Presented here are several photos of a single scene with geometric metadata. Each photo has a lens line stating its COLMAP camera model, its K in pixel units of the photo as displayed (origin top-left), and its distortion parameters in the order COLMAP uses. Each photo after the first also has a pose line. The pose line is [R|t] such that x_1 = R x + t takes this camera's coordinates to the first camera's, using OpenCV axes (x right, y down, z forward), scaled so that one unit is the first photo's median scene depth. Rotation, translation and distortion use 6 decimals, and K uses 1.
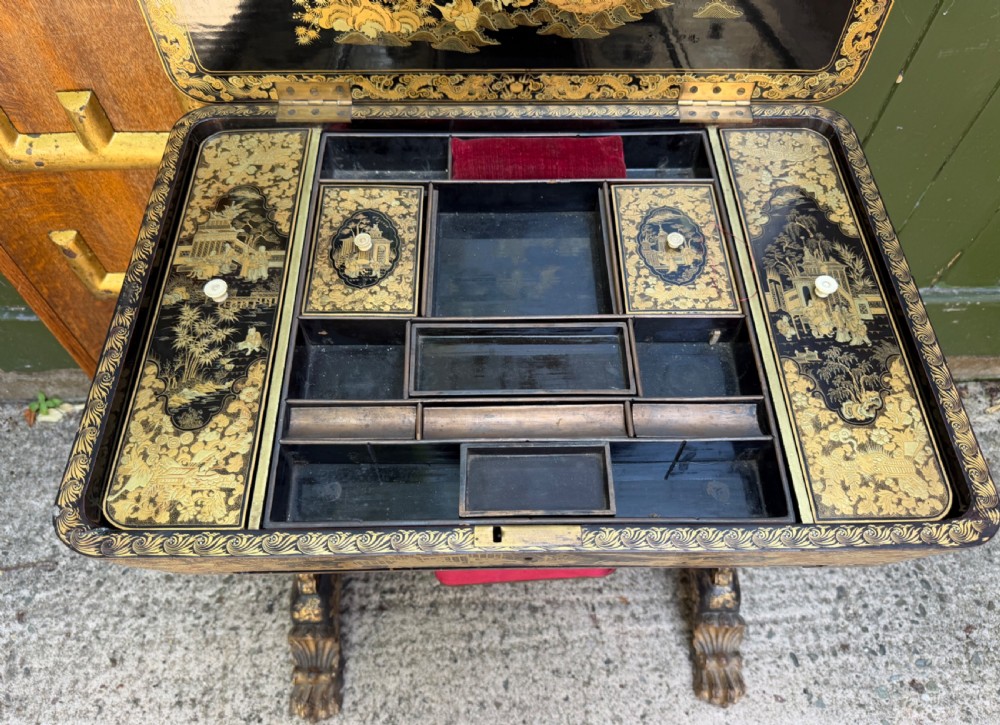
lens RADIAL K [[724.0, 0, 501.3], [0, 724.0, 384.2], [0, 0, 1]] dist [0.002116, -0.023584]
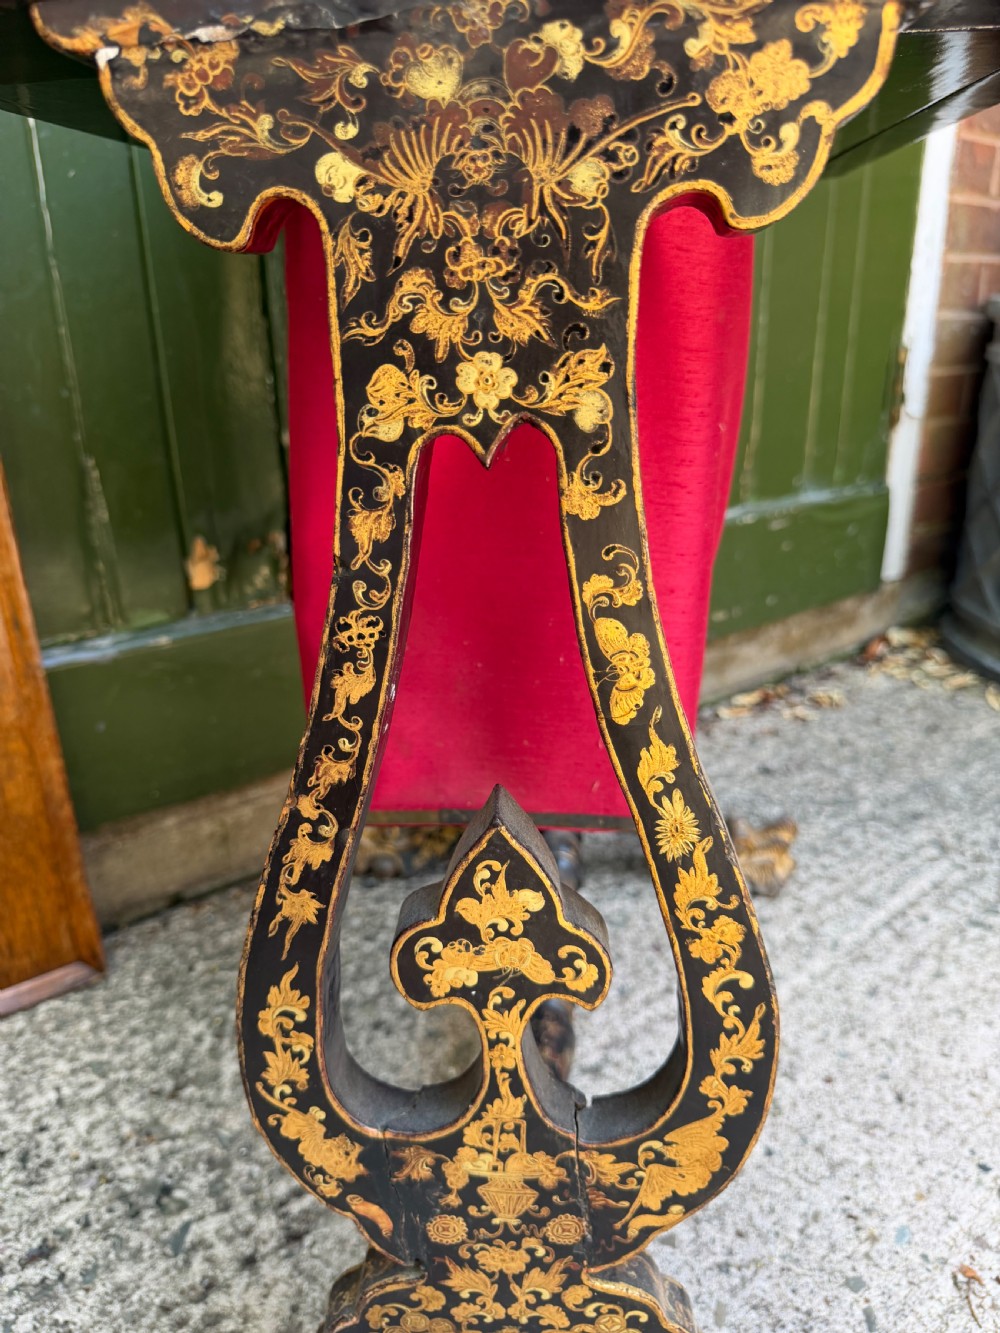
lens RADIAL K [[970.2, 0, 502.3], [0, 970.2, 705.7], [0, 0, 1]] dist [-0.014846, 0.001319]
pose [[0.815240, -0.244322, 0.525062, -0.291807], [0.507789, 0.737499, -0.445248, 0.406311], [-0.278449, 0.629605, 0.725303, 0.422430]]
